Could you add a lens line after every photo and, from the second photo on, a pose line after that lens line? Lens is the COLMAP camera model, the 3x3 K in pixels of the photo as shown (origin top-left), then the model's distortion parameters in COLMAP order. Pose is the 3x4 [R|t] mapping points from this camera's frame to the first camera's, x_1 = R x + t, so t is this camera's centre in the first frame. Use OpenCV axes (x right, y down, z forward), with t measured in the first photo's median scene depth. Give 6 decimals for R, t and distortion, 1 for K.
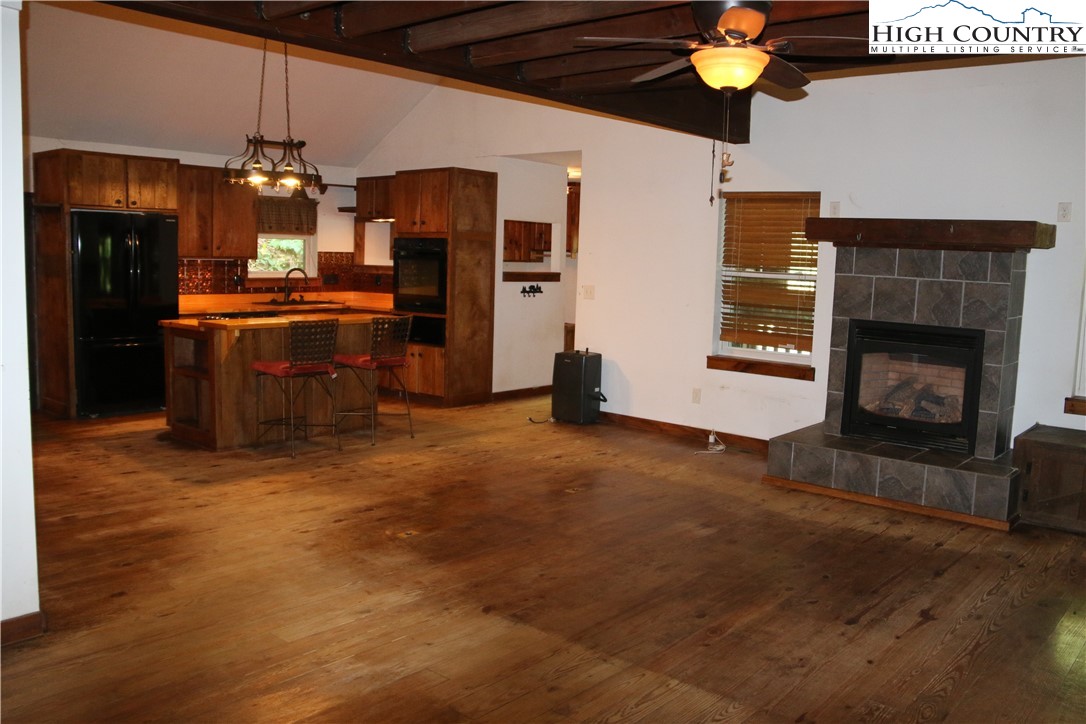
lens RADIAL K [[896.5, 0, 561.2], [0, 896.5, 364.2], [0, 0, 1]] dist [-0.191644, 0.155755]
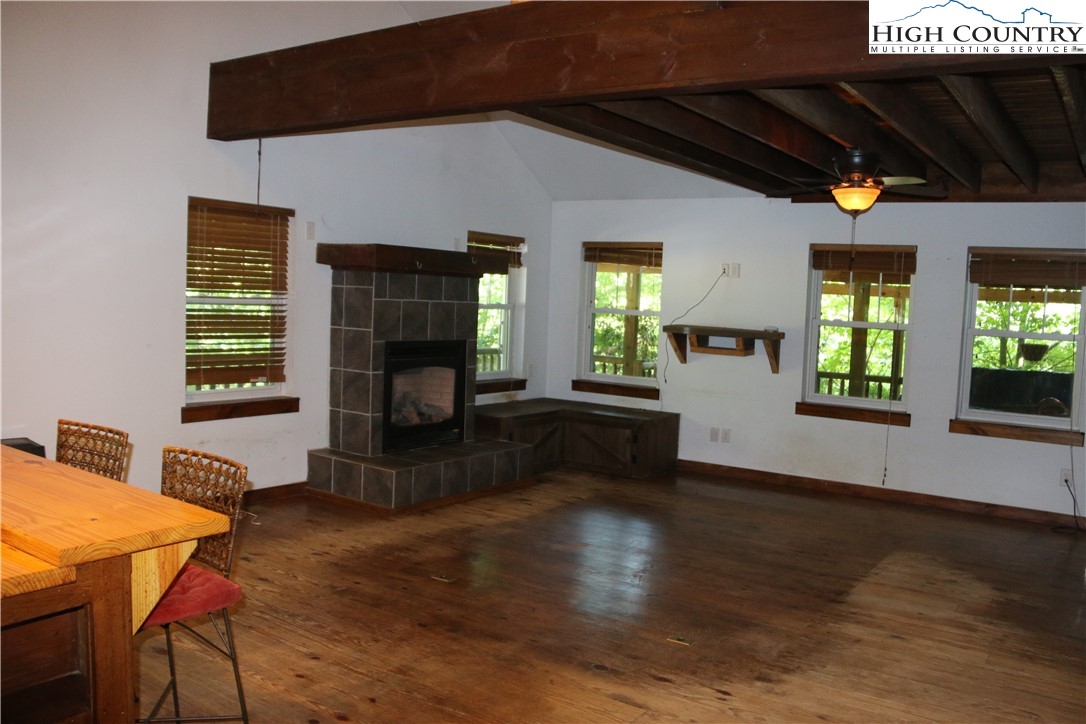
lens RADIAL K [[896.5, 0, 561.2], [0, 896.5, 364.2], [0, 0, 1]] dist [-0.191644, 0.155755]
pose [[-0.105284, -0.111429, 0.988180, -1.058299], [0.071202, 0.990307, 0.119255, -0.195602], [-0.991890, 0.082916, -0.096329, 1.291712]]
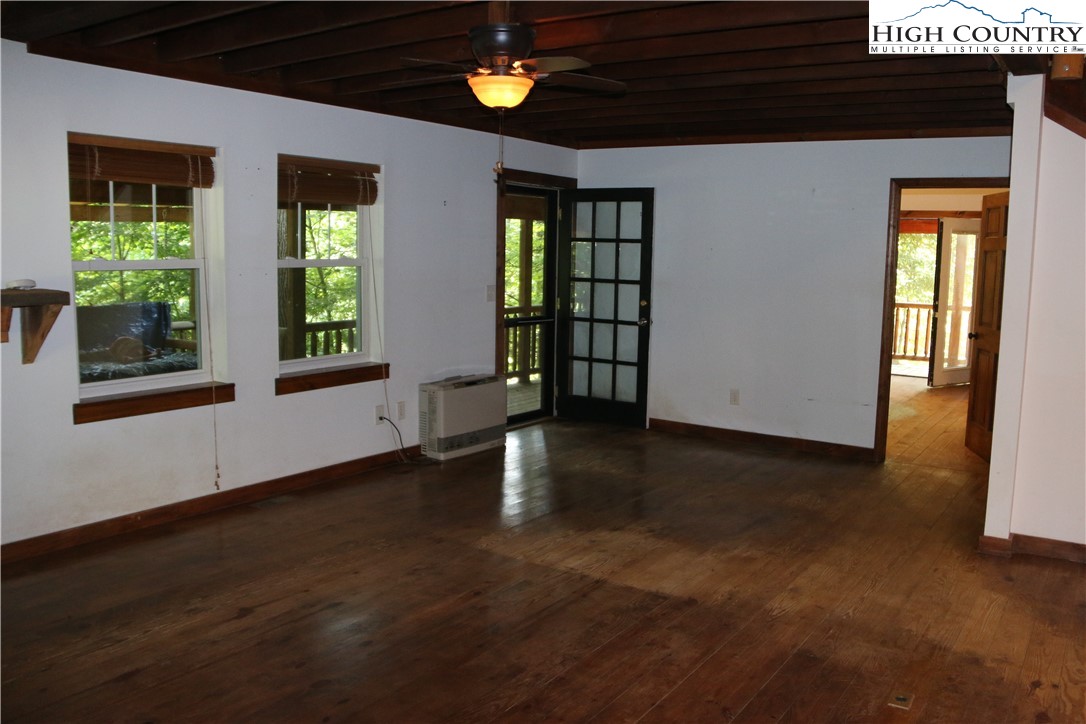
lens RADIAL K [[896.5, 0, 561.2], [0, 896.5, 364.2], [0, 0, 1]] dist [-0.191644, 0.155755]
pose [[-0.992647, -0.035763, -0.115639, 0.174248], [-0.063244, 0.967818, 0.243573, -0.204027], [0.103207, 0.249096, -0.962964, 1.674691]]
